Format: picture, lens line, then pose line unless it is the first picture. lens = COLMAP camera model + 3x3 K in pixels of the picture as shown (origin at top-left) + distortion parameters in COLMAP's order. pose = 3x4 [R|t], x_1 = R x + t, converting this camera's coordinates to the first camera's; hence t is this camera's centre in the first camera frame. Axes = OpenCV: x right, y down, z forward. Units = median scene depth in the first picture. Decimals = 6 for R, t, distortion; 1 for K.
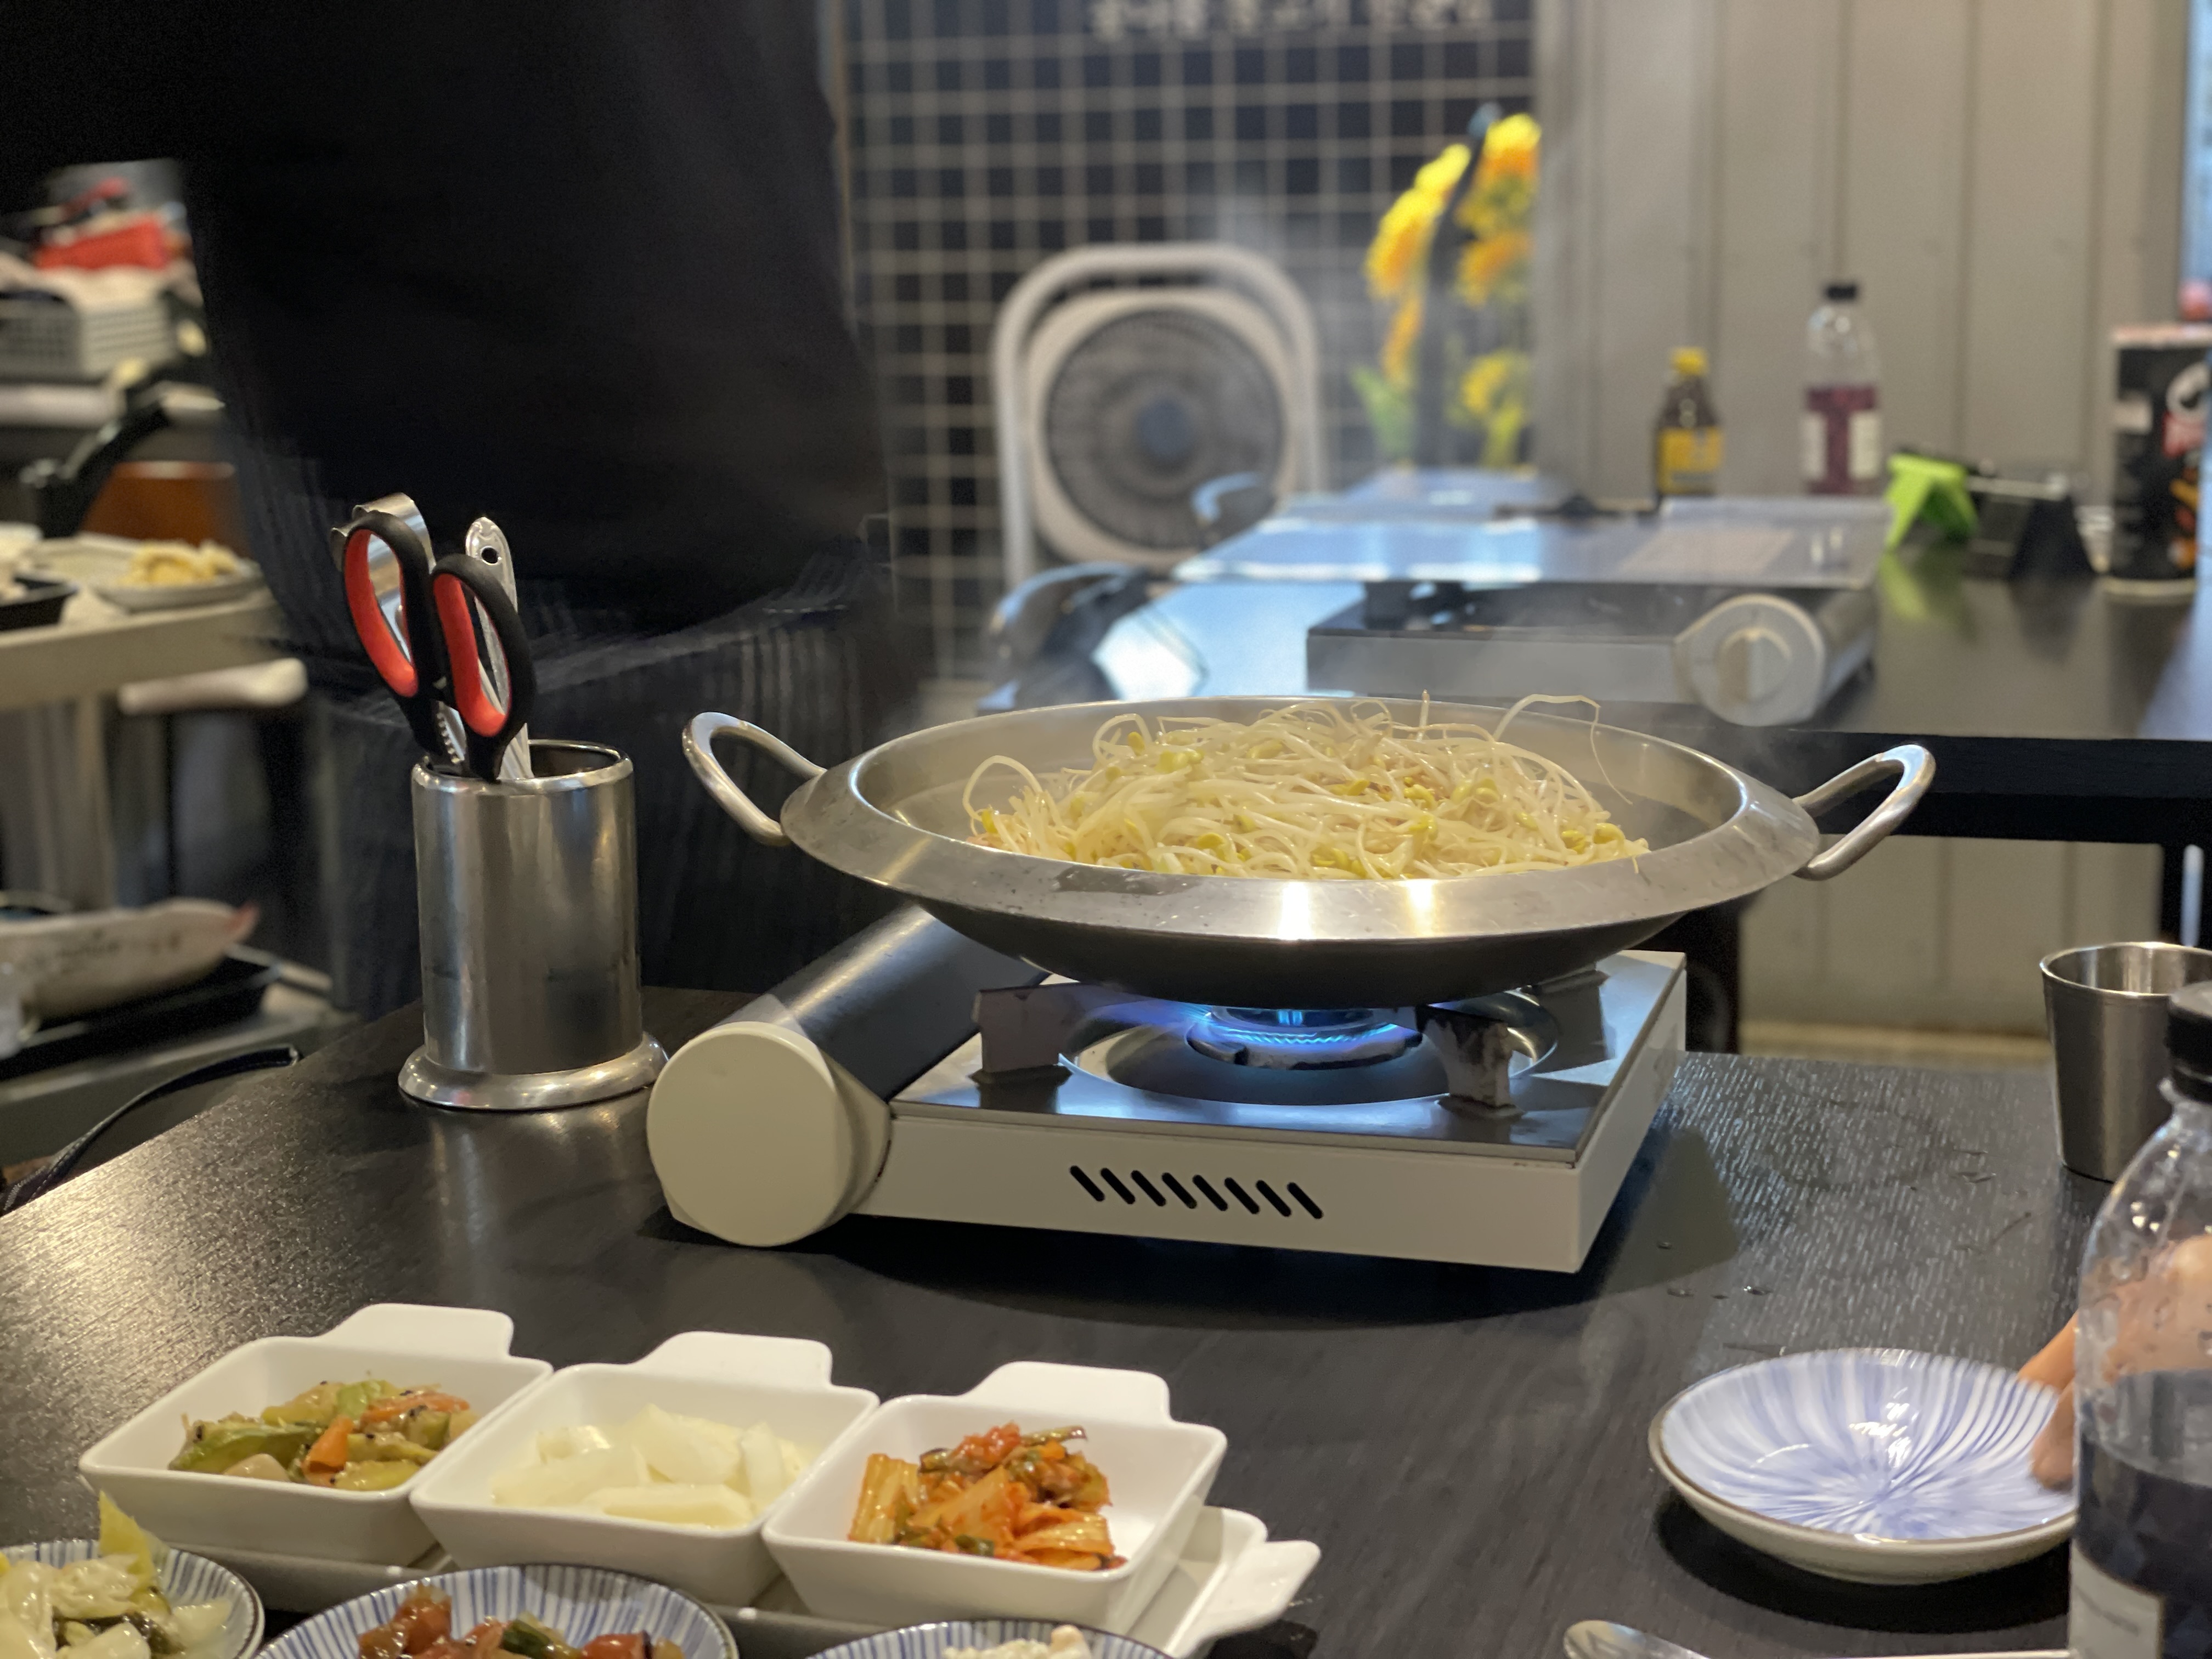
lens RADIAL K [[3211.8, 0, 1106.0], [0, 3211.8, 829.5], [0, 0, 1]] dist [0.022093, -0.054475]
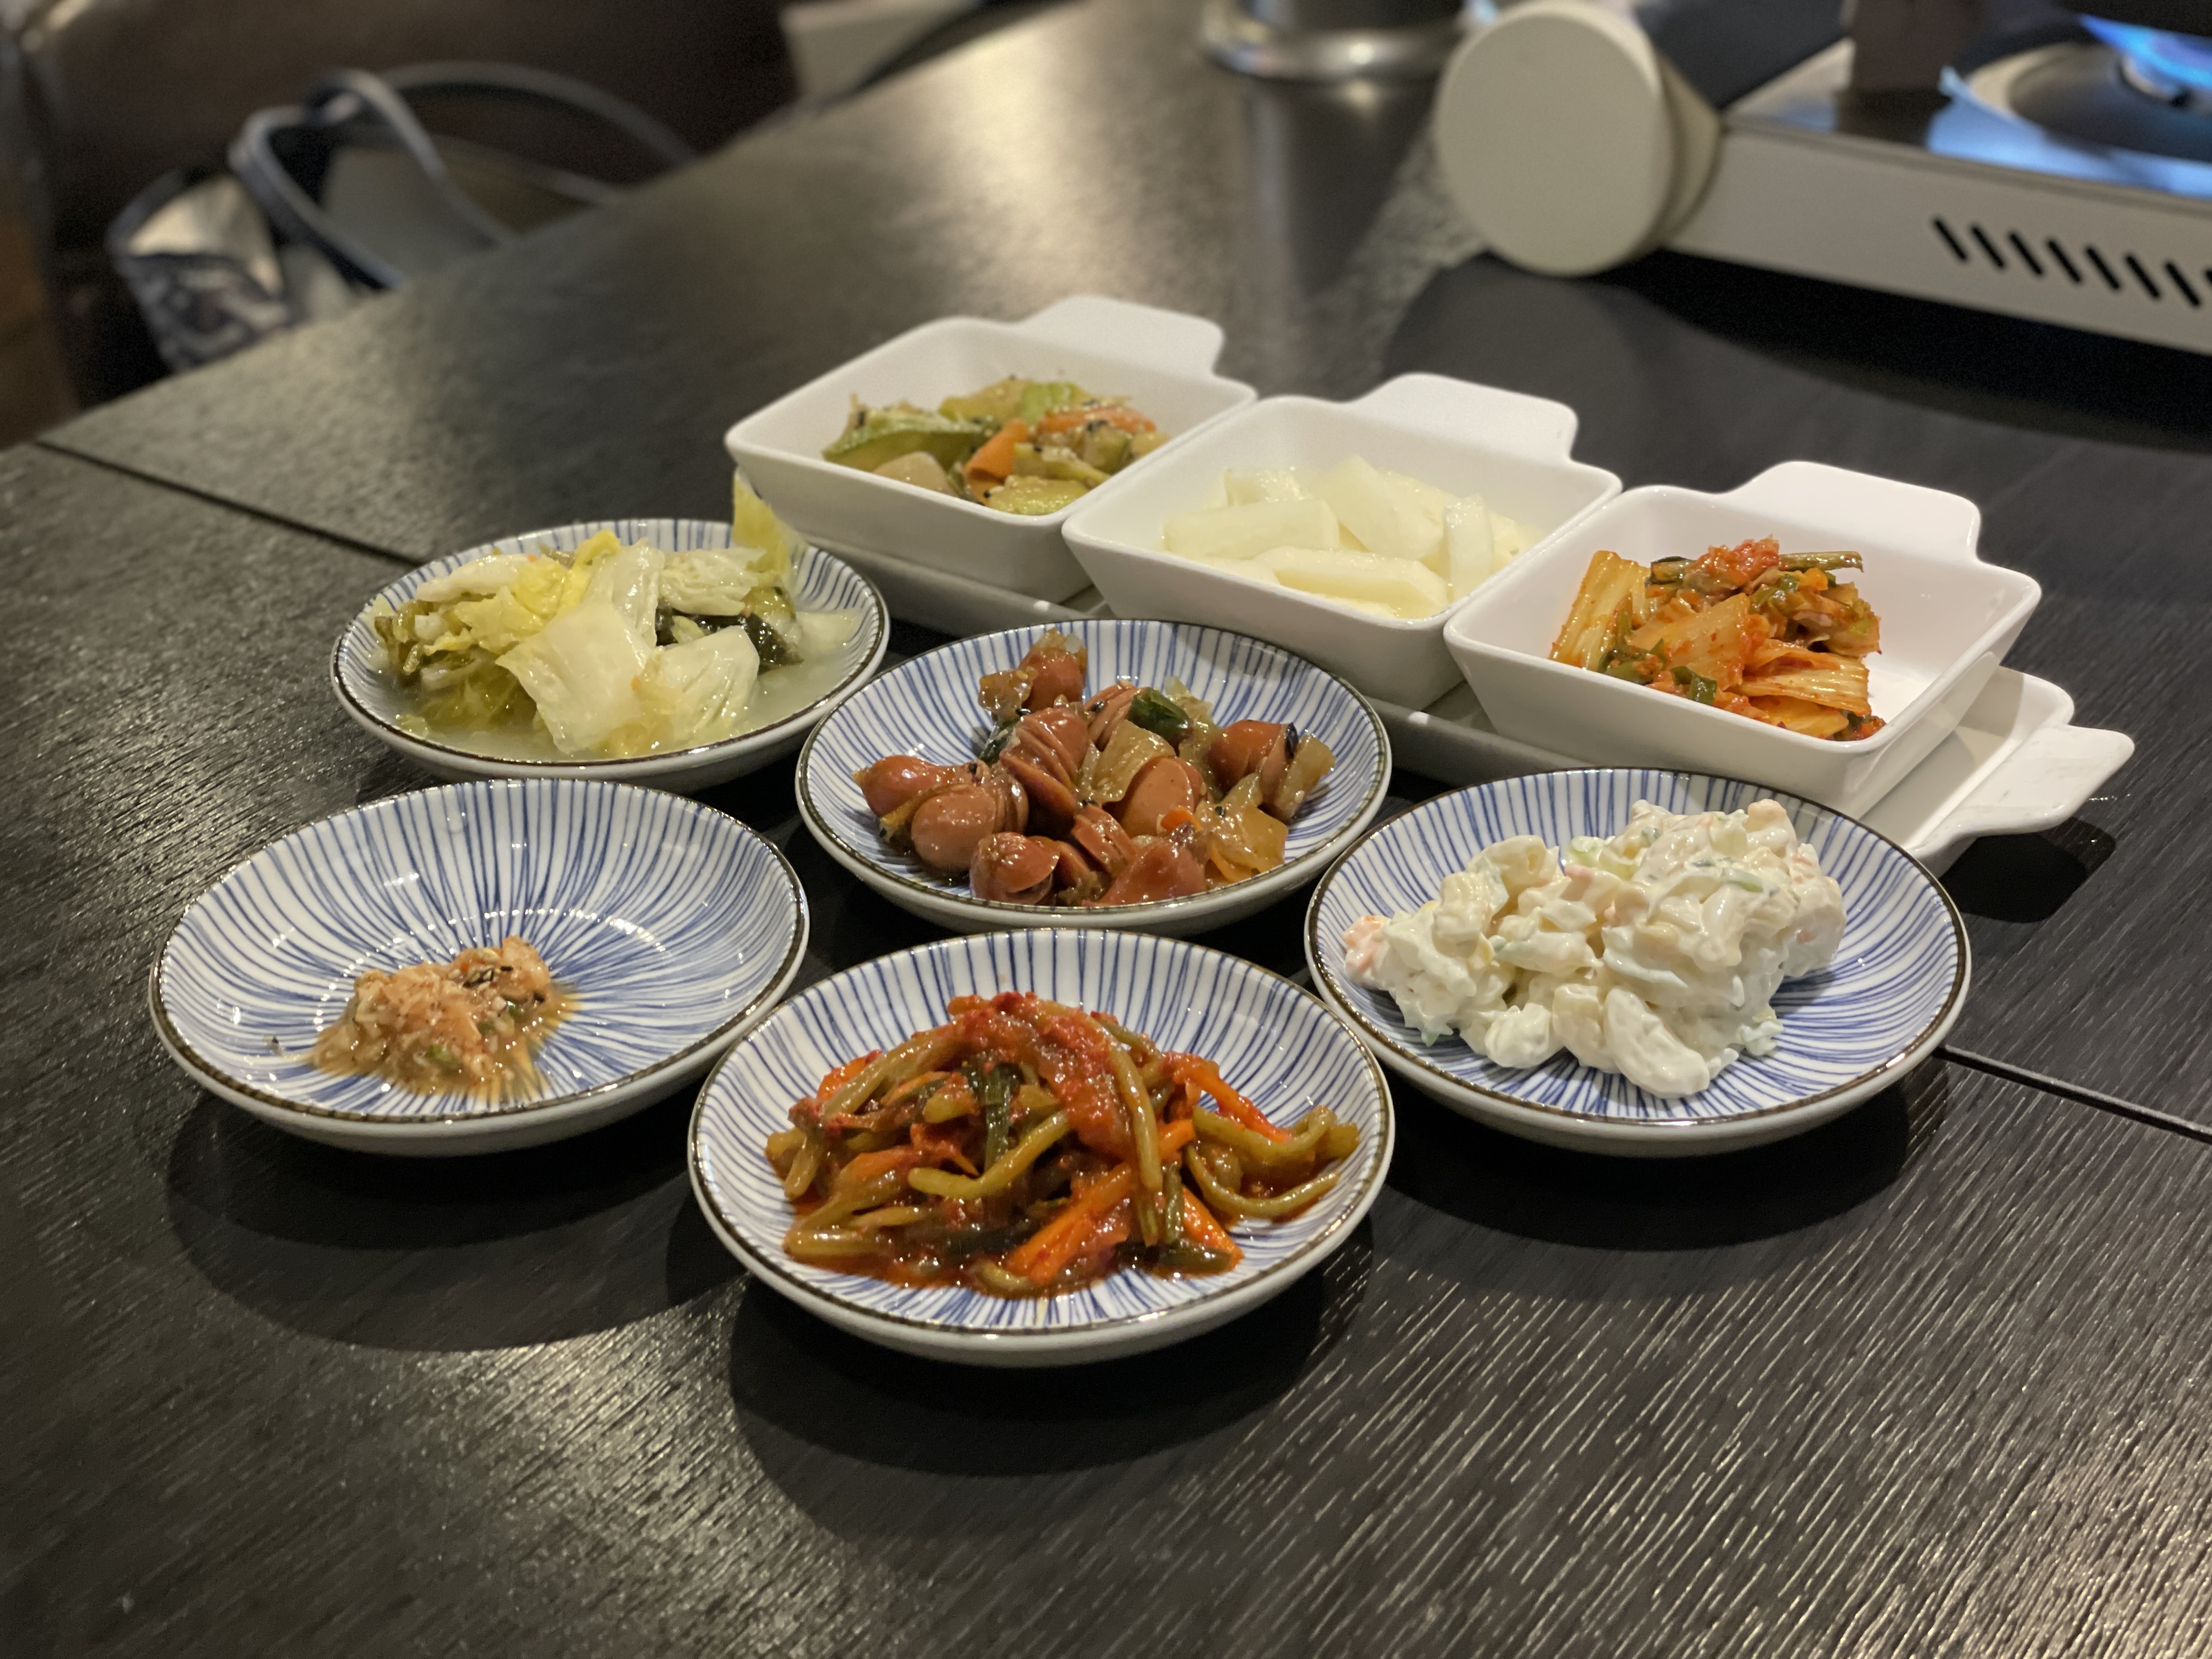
lens RADIAL K [[3211.8, 0, 1106.0], [0, 3211.8, 829.5], [0, 0, 1]] dist [0.022093, -0.054475]
pose [[0.951865, 0.160285, -0.261270, 0.035215], [-0.070486, 0.943999, 0.322330, 0.003454], [0.298303, -0.288399, 0.909858, 0.187111]]
